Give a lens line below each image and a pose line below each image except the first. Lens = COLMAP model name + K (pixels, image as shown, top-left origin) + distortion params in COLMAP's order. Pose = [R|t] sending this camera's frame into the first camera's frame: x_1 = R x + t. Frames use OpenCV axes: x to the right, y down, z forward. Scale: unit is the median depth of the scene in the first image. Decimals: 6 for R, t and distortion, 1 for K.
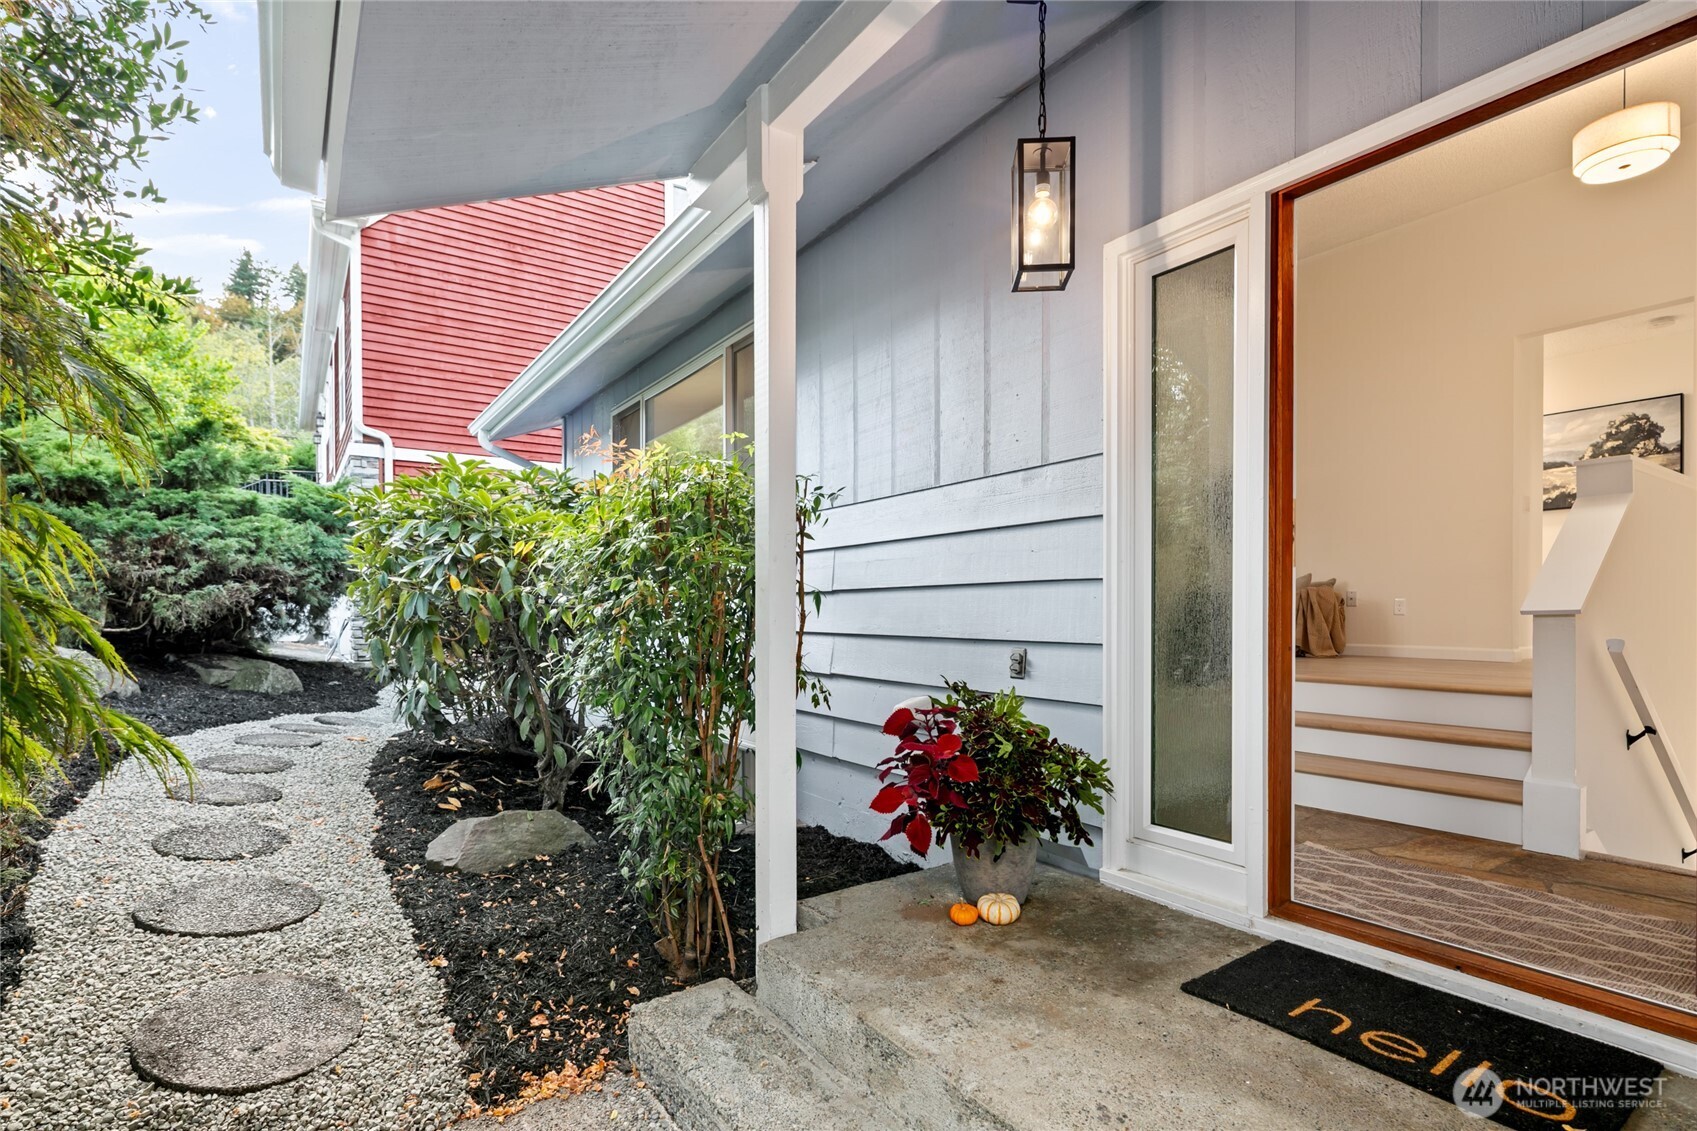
lens RADIAL K [[823.6, 0, 842.7], [0, 823.6, 623.7], [0, 0, 1]] dist [-0.004401, -0.000131]
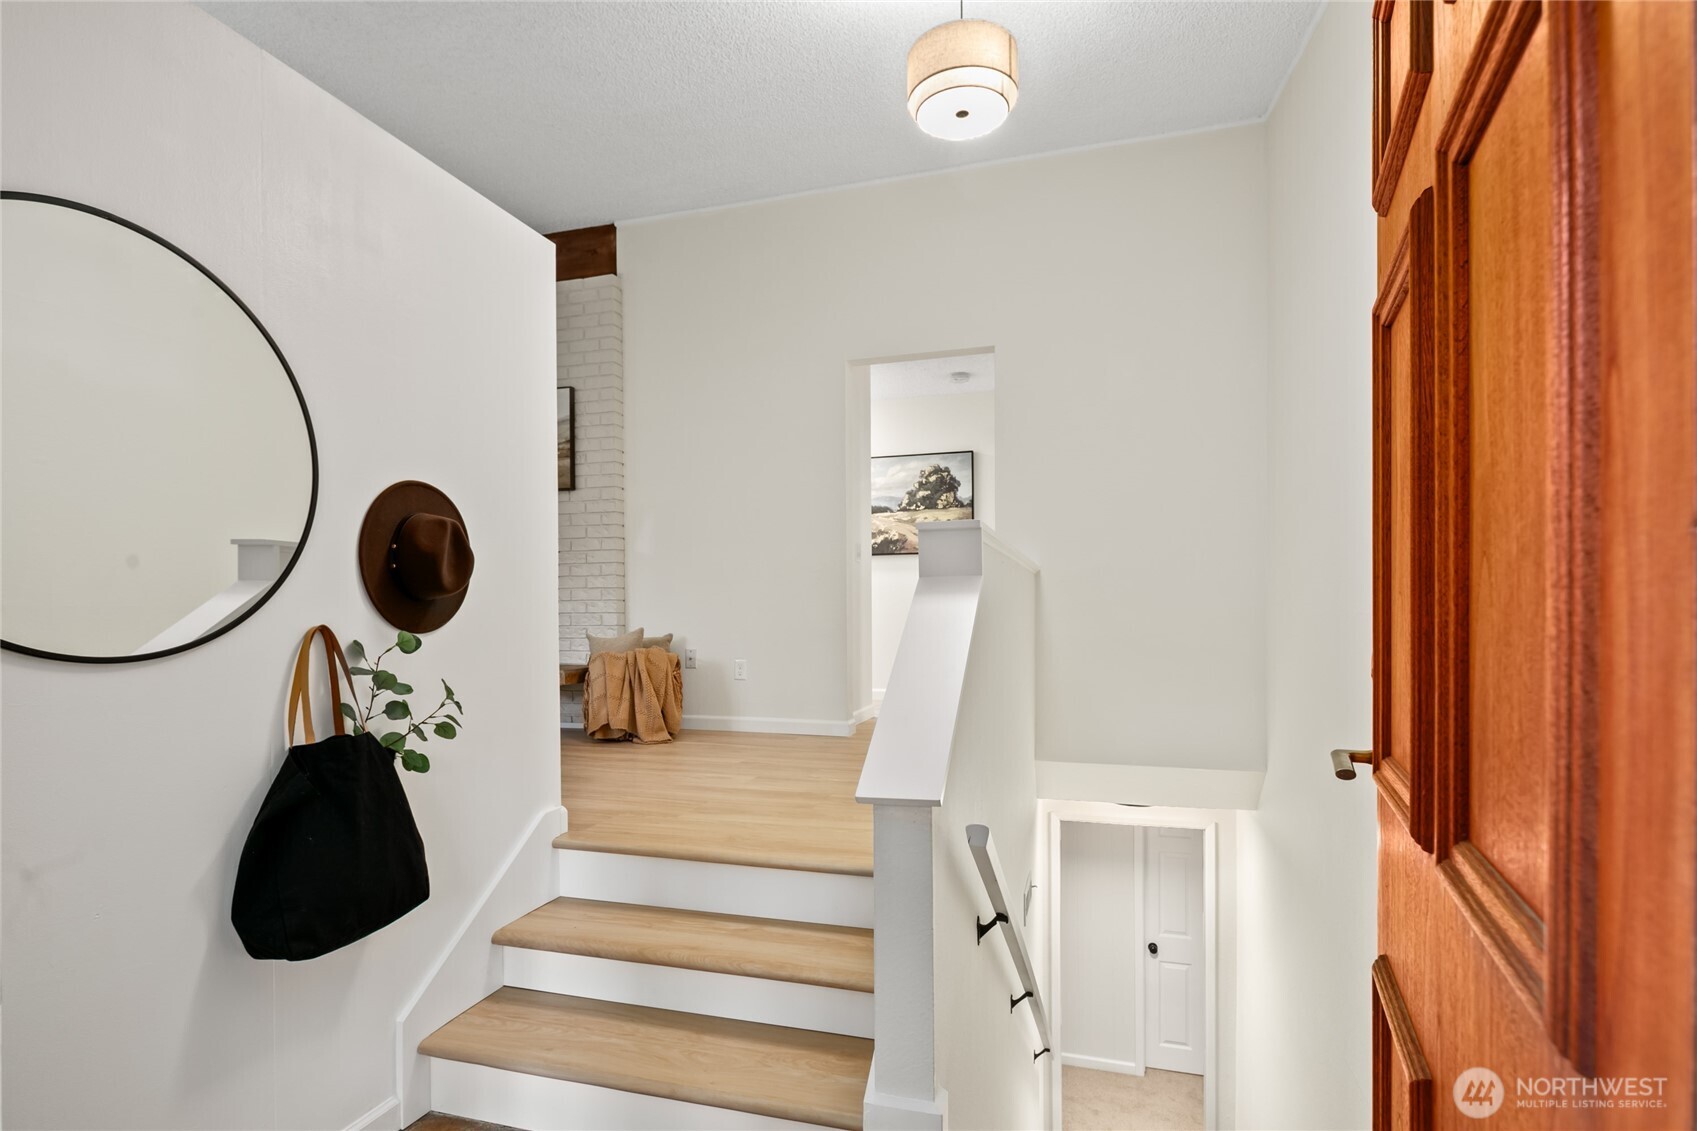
lens RADIAL K [[823.6, 0, 852.5], [0, 823.6, 614.4], [0, 0, 1]] dist [-0.004401, -0.000131]
pose [[0.772830, -0.005356, 0.634591, 0.233515], [0.014078, 0.999863, -0.008706, -0.064379], [-0.634457, 0.015662, 0.772799, 0.282041]]
